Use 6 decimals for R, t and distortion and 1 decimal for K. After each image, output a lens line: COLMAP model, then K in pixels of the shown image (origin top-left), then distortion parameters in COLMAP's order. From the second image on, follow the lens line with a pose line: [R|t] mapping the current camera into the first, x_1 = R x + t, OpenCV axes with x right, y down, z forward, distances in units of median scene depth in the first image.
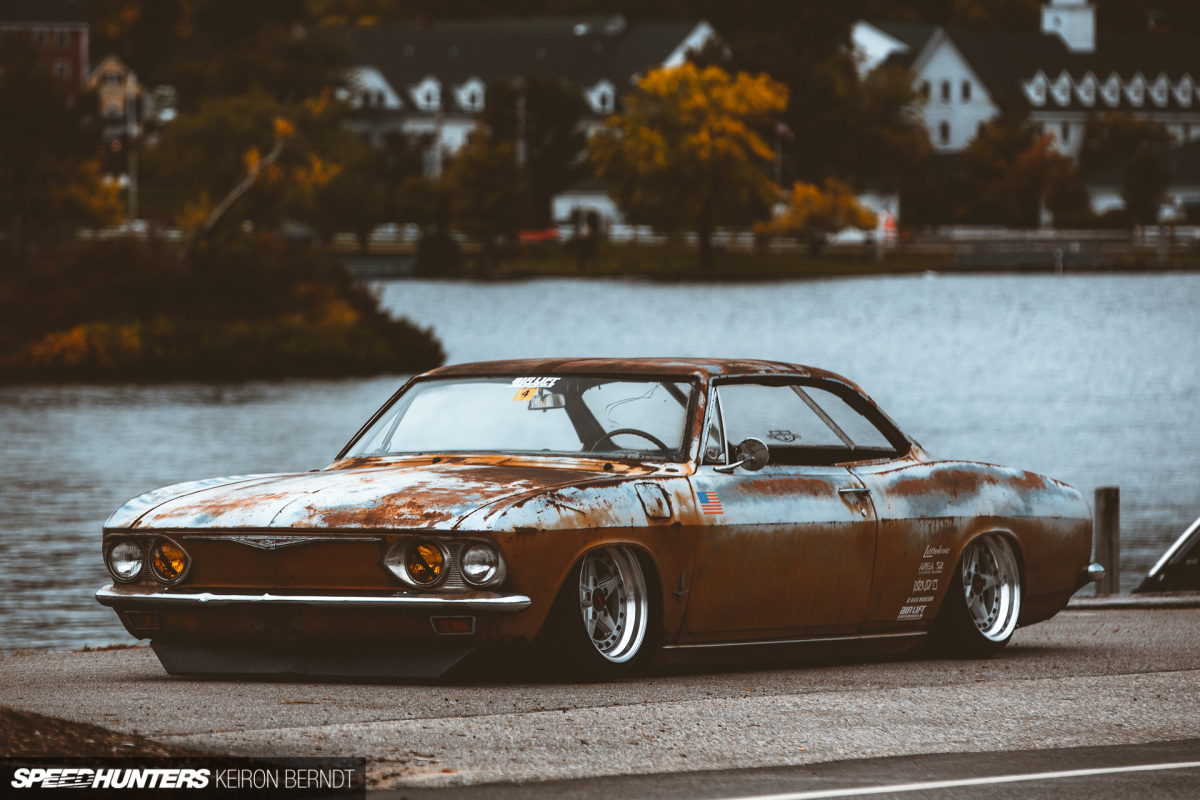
lens RADIAL K [[6942.3, 0, 600.1], [0, 6942.3, 399.8], [0, 0, 1]] dist [0.486035, 0.000000]
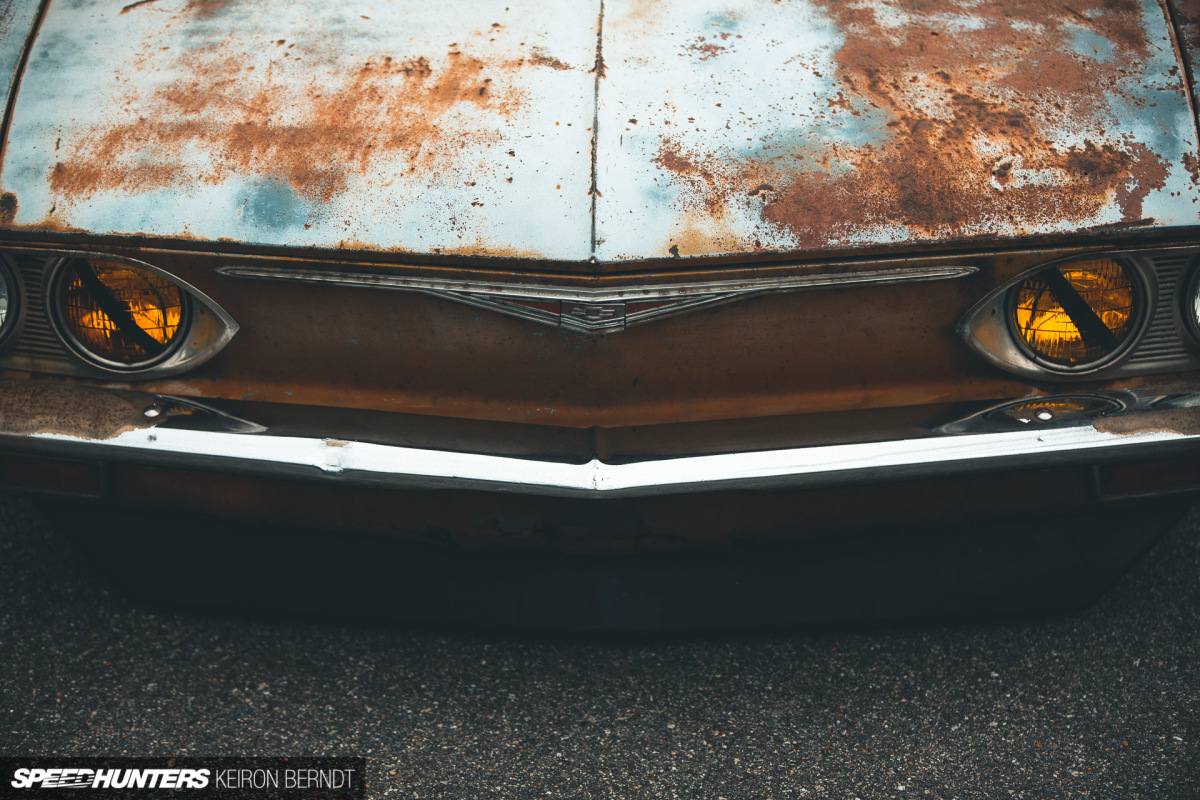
lens RADIAL K [[2934.6, 0, 599.9], [0, 2934.6, 400.2], [0, 0, 1]] dist [-0.052218, 0.000000]
pose [[0.875843, -0.206073, 0.436387, -0.104880], [0.016016, 0.916162, 0.400489, -0.027613], [-0.482331, -0.343776, 0.805714, 0.895780]]
